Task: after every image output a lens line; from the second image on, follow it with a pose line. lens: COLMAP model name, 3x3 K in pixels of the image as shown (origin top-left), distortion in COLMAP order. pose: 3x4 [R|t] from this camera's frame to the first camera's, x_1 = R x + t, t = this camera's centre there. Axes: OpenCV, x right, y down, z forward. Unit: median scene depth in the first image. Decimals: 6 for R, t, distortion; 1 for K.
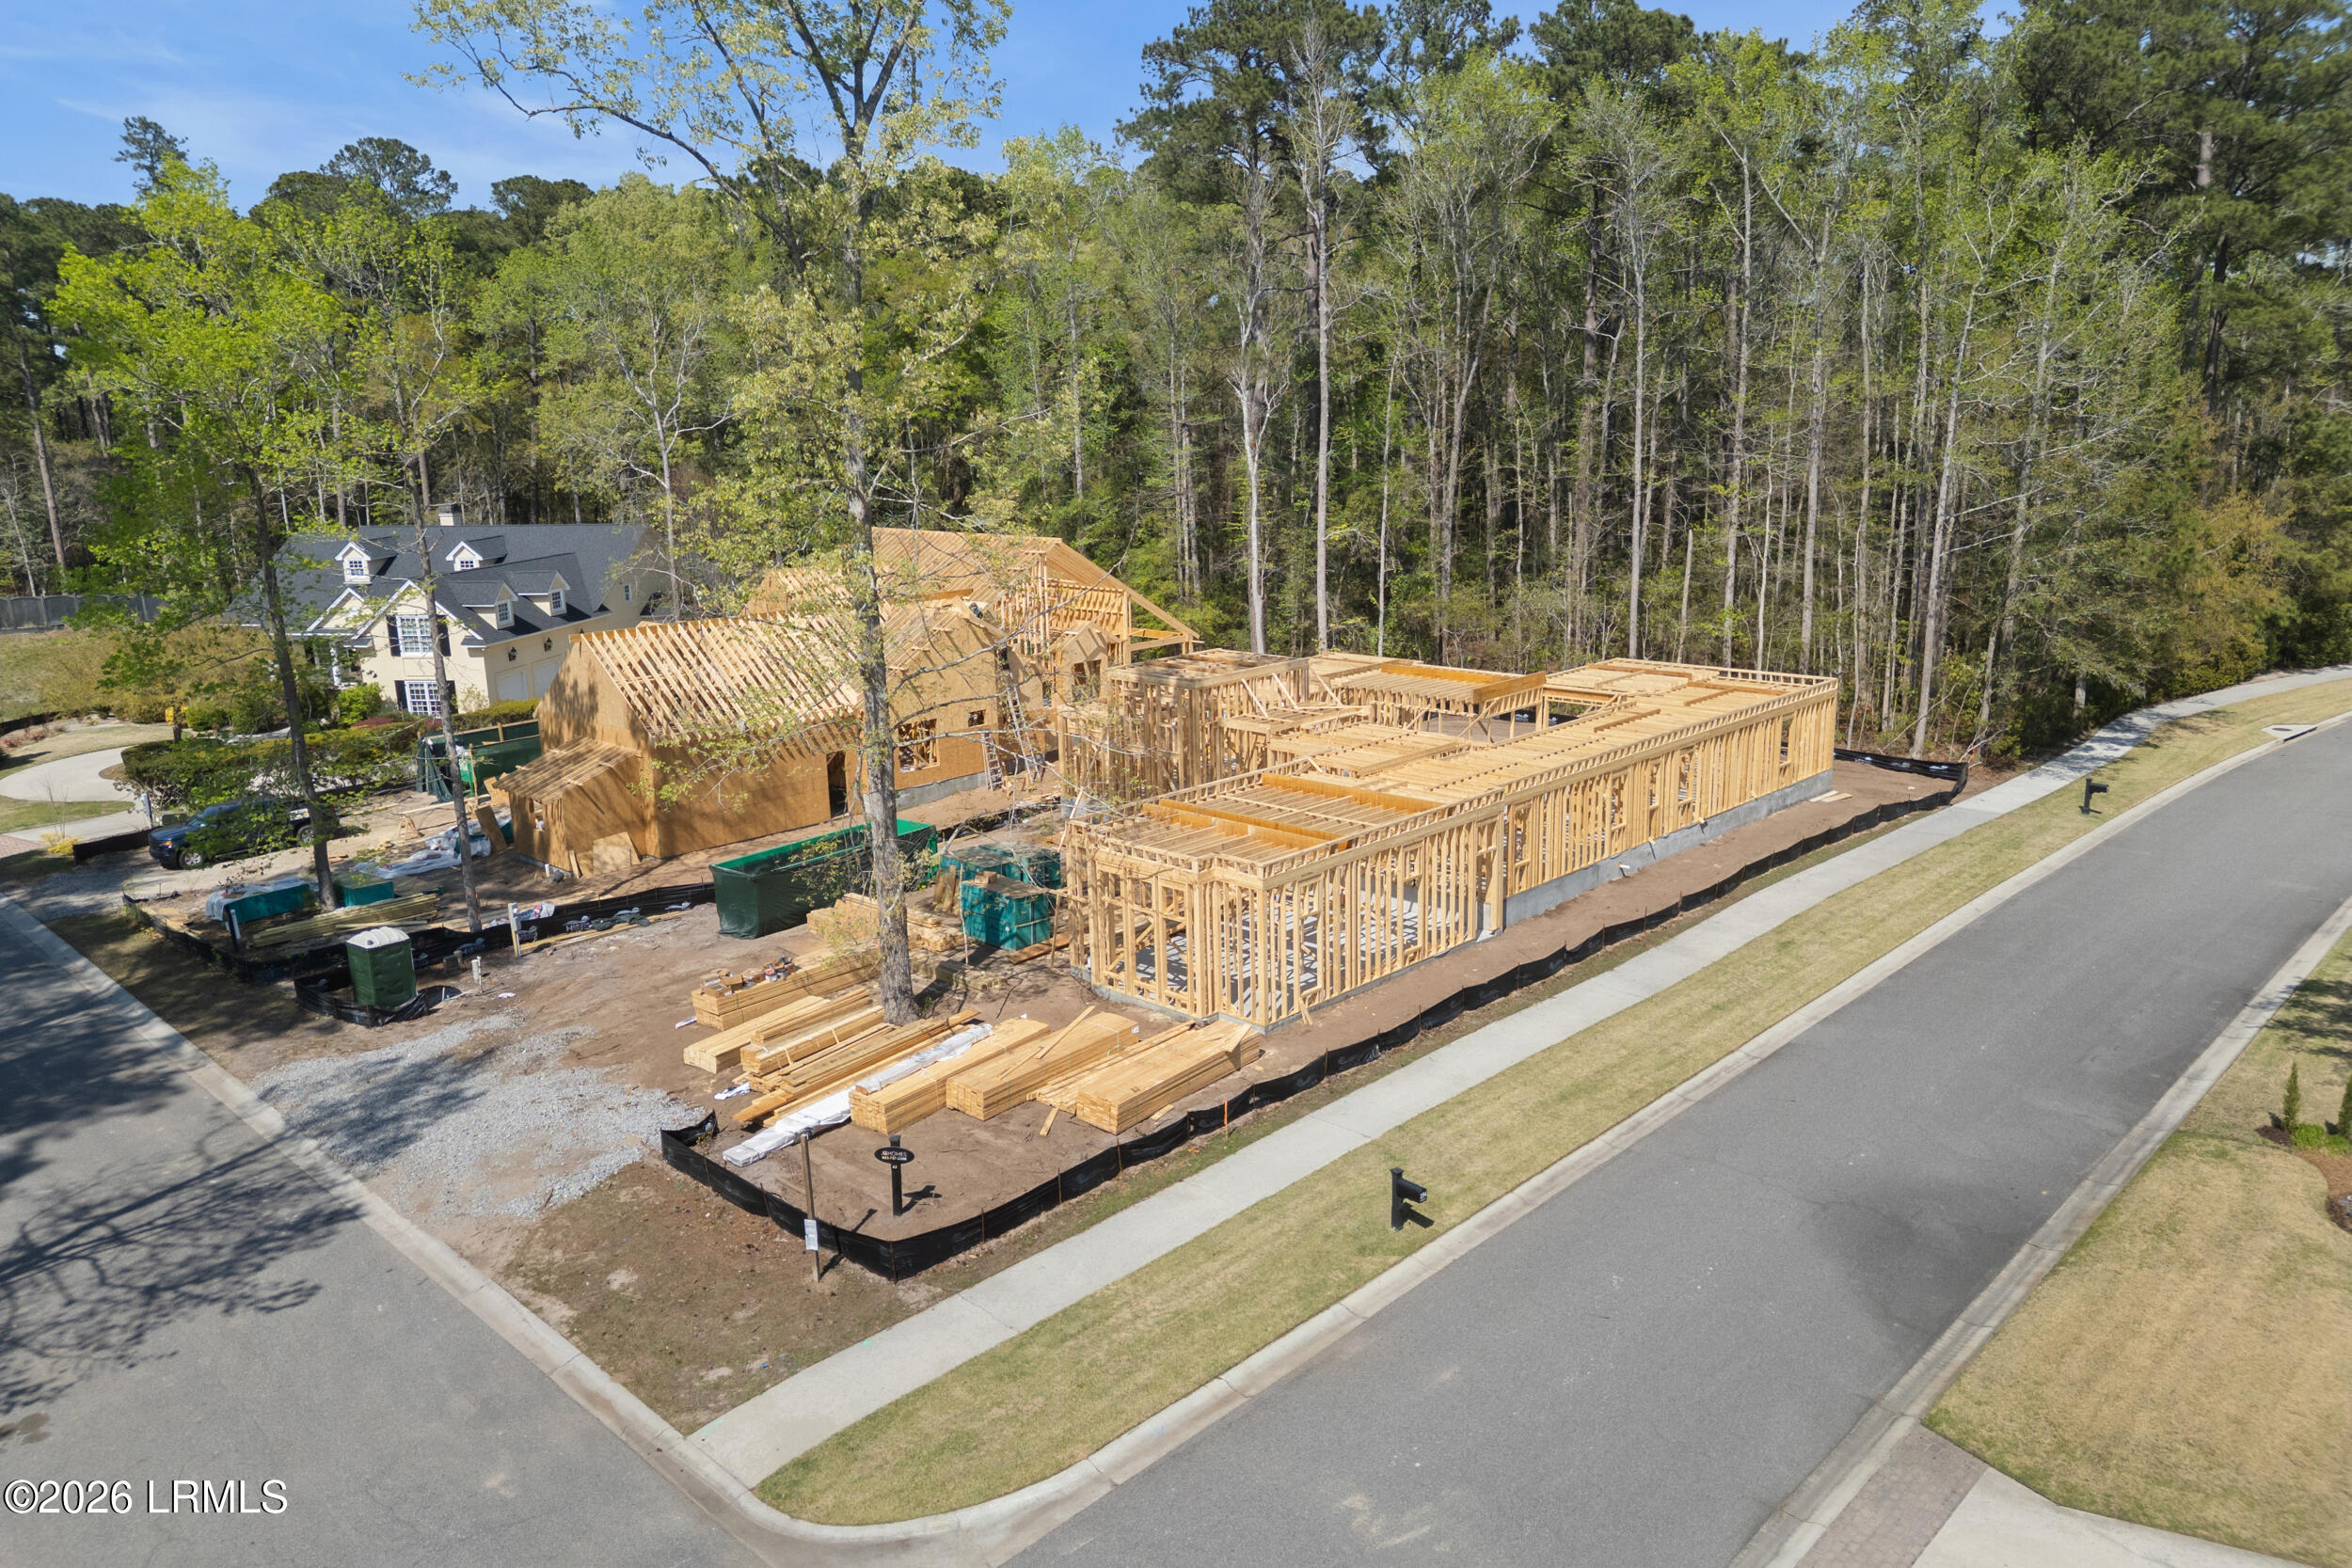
lens RADIAL K [[1660.7, 0, 1197.1], [0, 1660.7, 776.1], [0, 0, 1]] dist [0.061324, -0.057926]
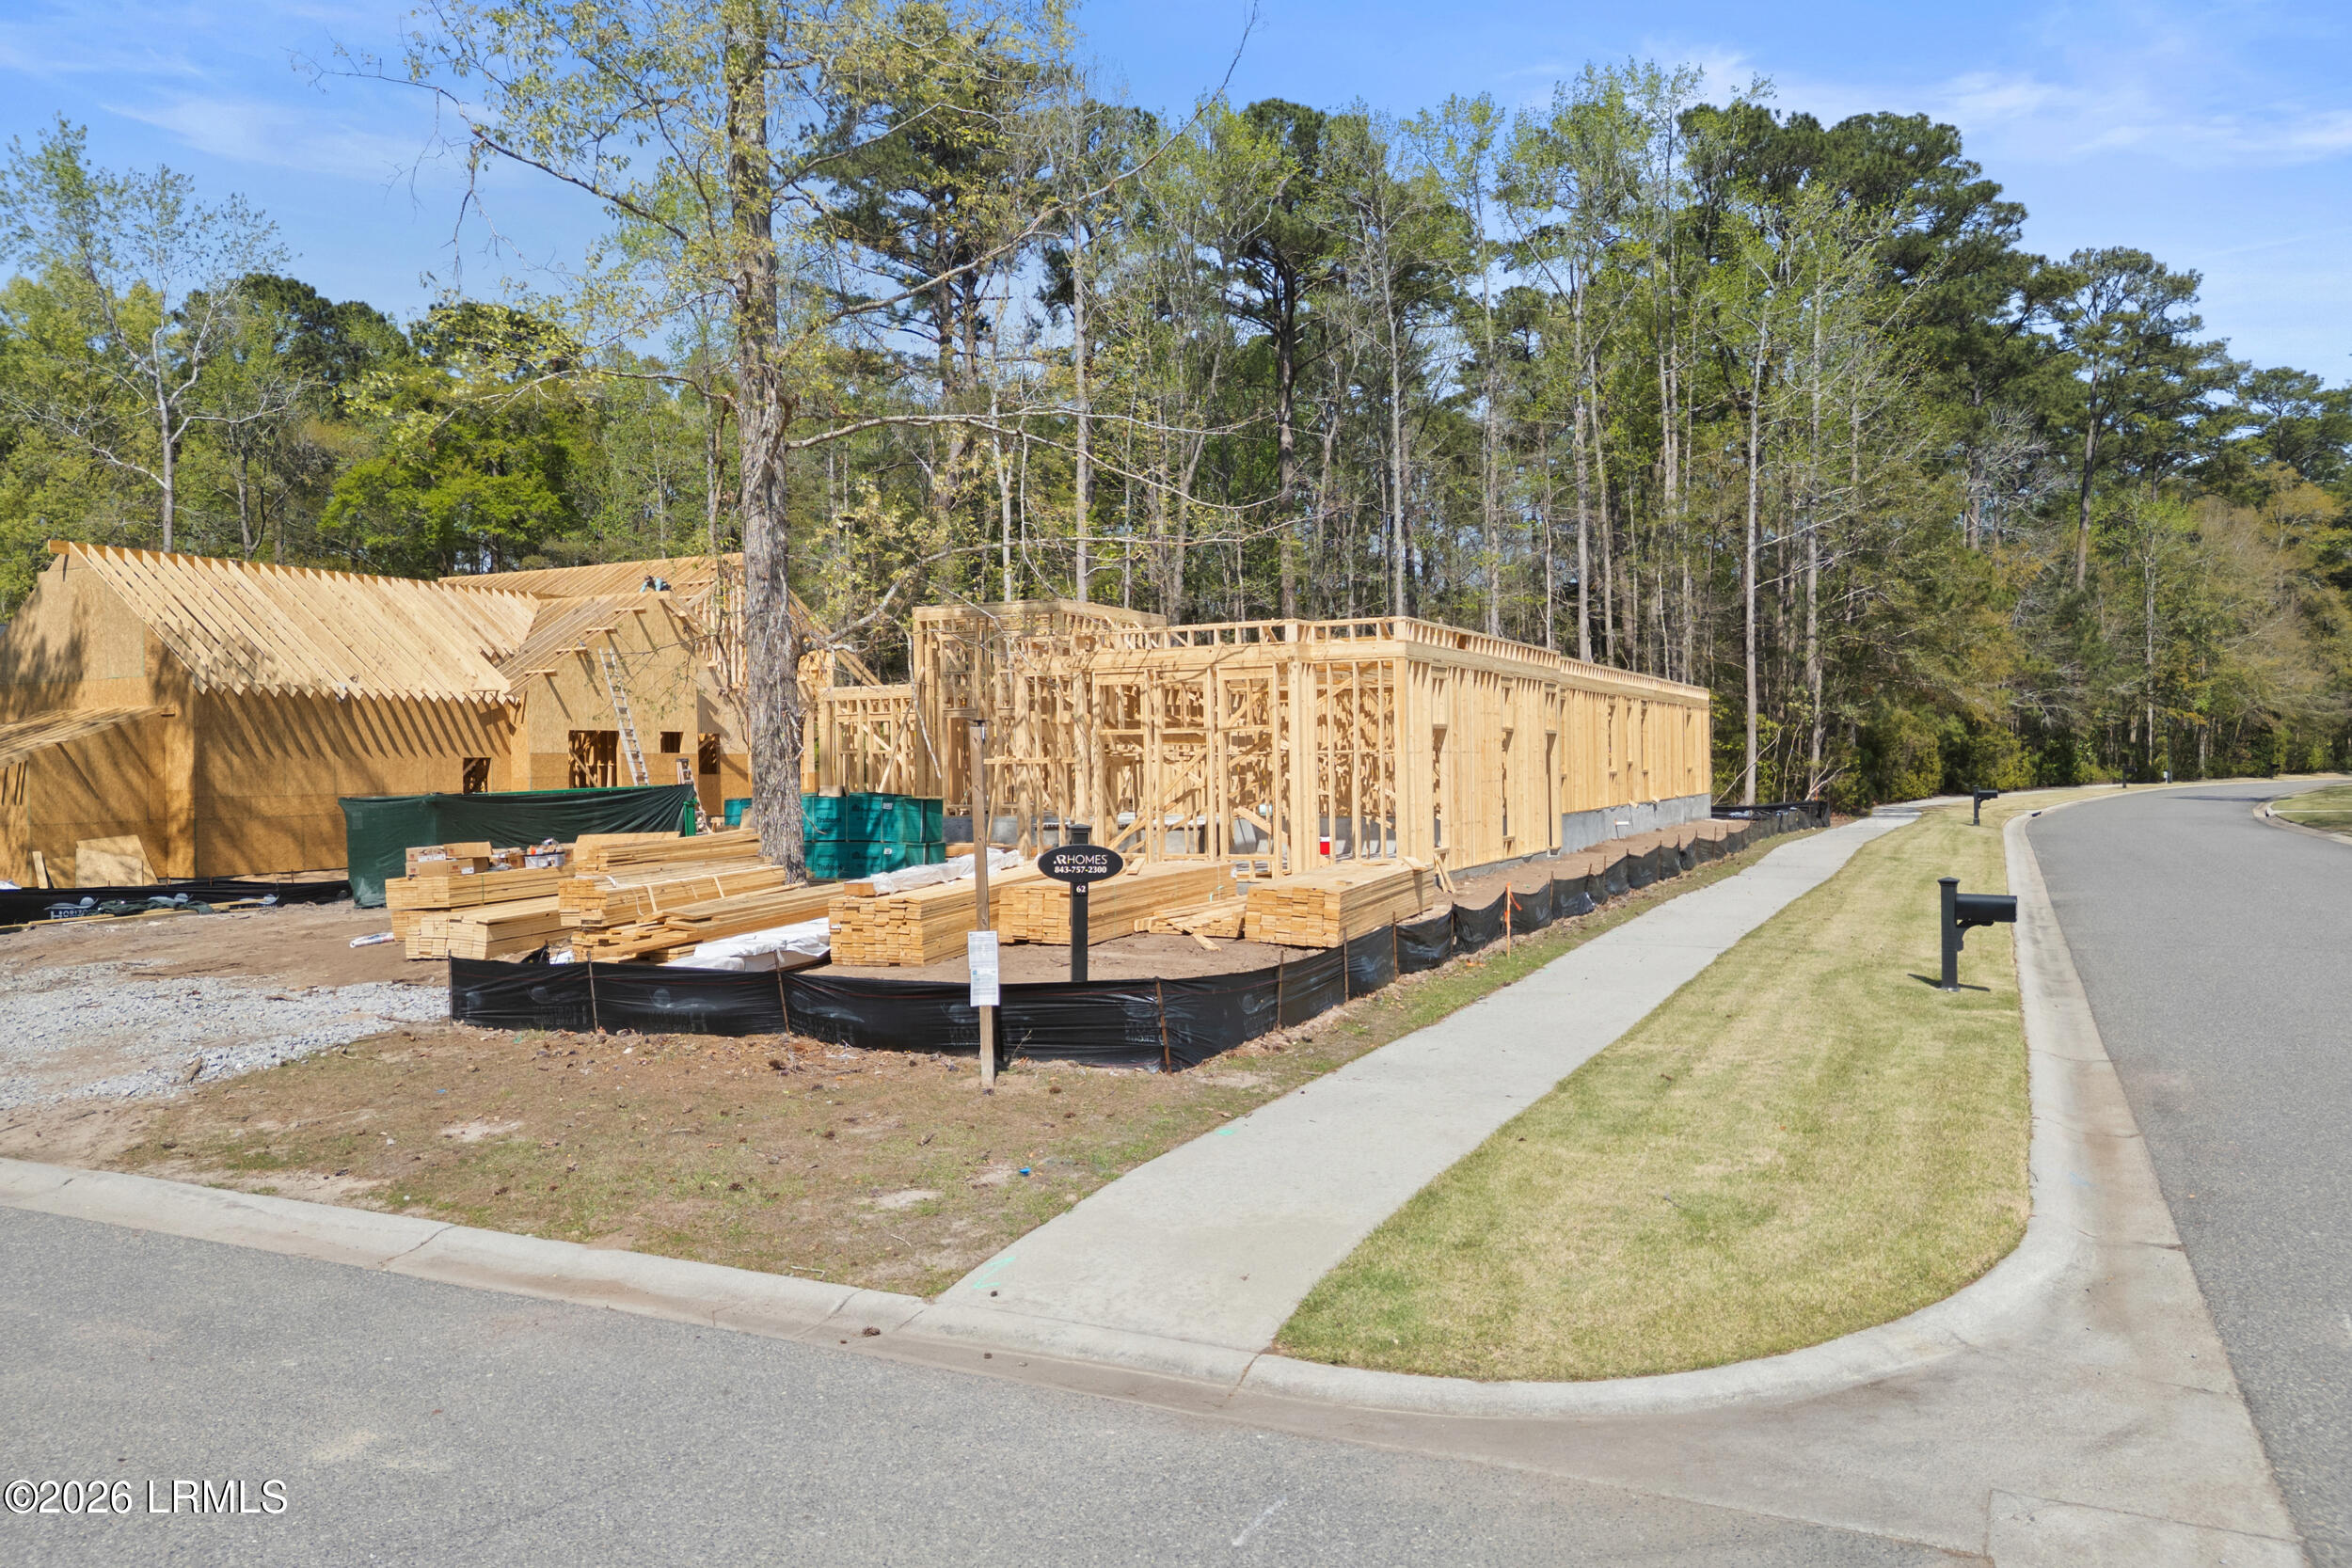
lens RADIAL K [[1660.7, 0, 1197.1], [0, 1660.7, 776.1], [0, 0, 1]] dist [0.061324, -0.057926]
pose [[0.950437, 0.008839, 0.310792, -0.271988], [0.057872, 0.977098, -0.204769, 0.275472], [-0.305485, 0.212606, 0.928158, 0.494291]]
